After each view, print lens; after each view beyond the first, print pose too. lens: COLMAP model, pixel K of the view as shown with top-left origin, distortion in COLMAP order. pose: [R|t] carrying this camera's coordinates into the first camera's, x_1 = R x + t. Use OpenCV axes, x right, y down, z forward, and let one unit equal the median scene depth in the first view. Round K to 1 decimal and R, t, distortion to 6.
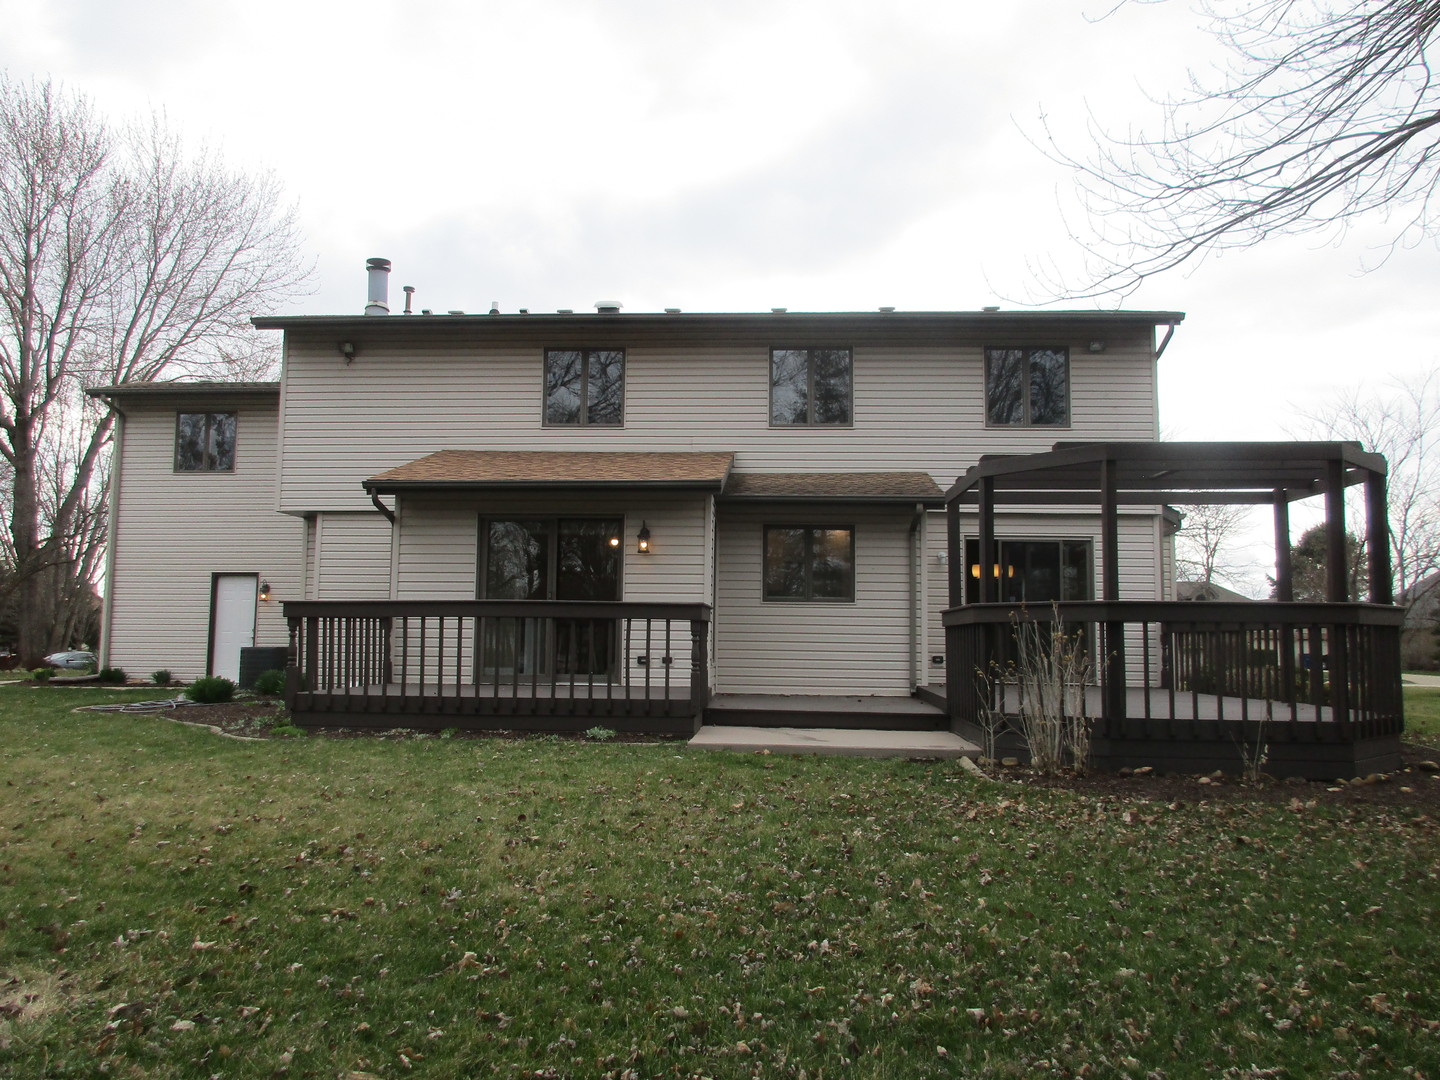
lens RADIAL K [[1064.3, 0, 720.6], [0, 1064.3, 539.8], [0, 0, 1]] dist [-0.011017, 0.008278]
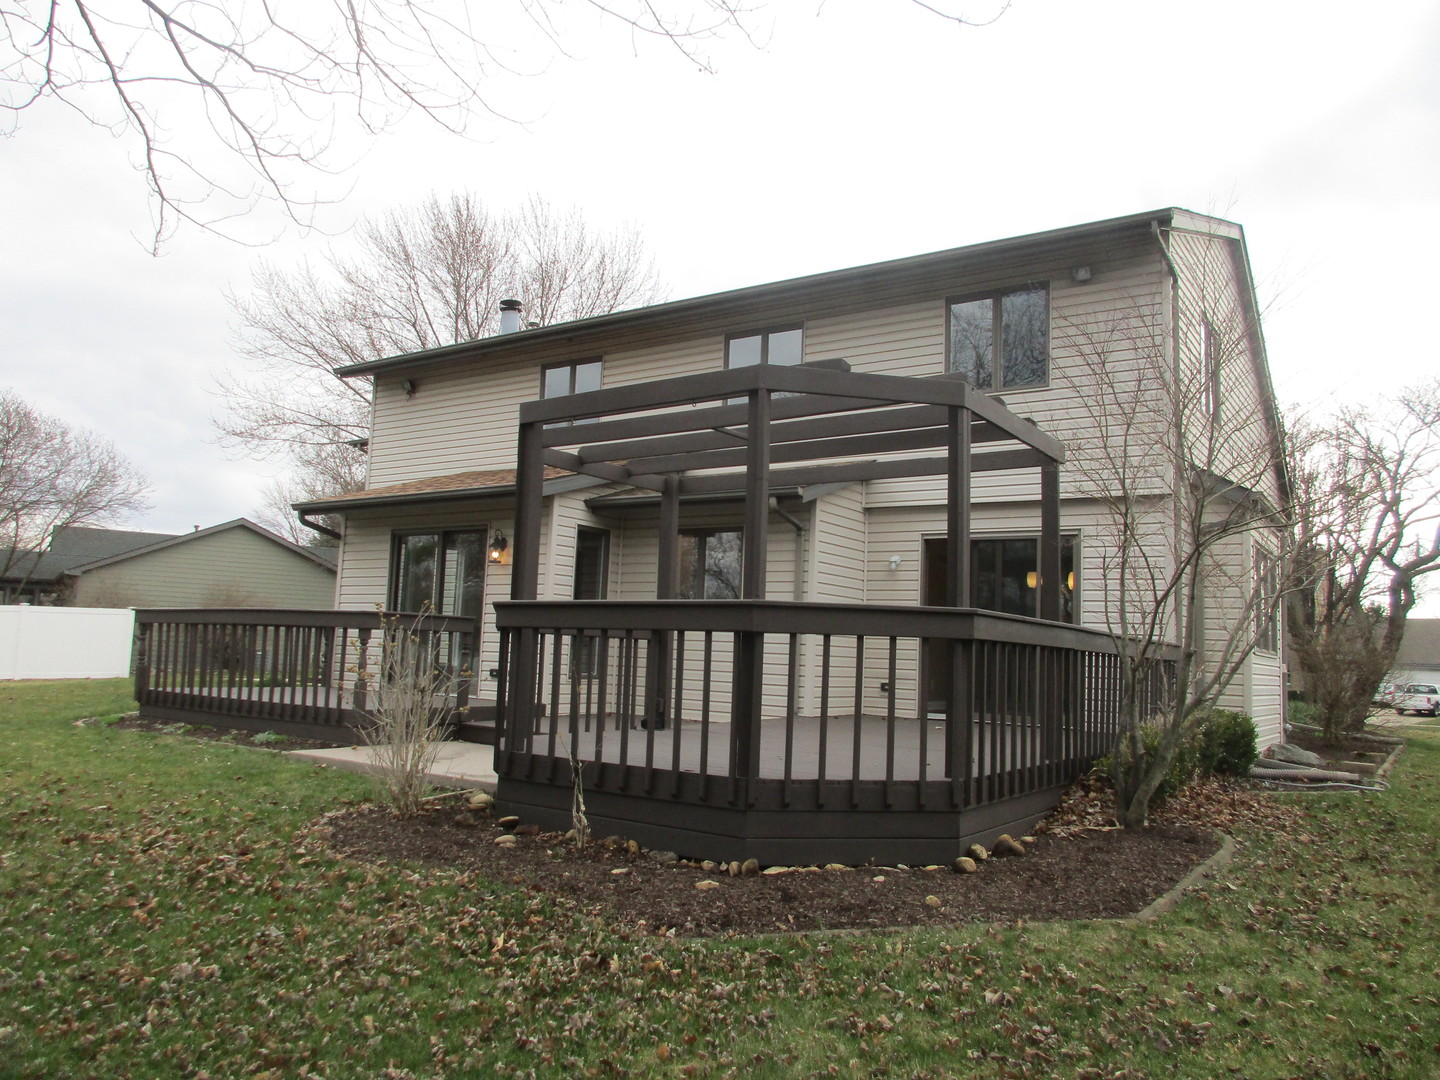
lens RADIAL K [[1064.3, 0, 719.5], [0, 1064.3, 545.7], [0, 0, 1]] dist [-0.011017, 0.008278]
pose [[0.851648, -0.032259, -0.523121, 0.534560], [0.018821, 0.999343, -0.030985, 0.026874], [0.523776, 0.016542, 0.851695, 0.241740]]
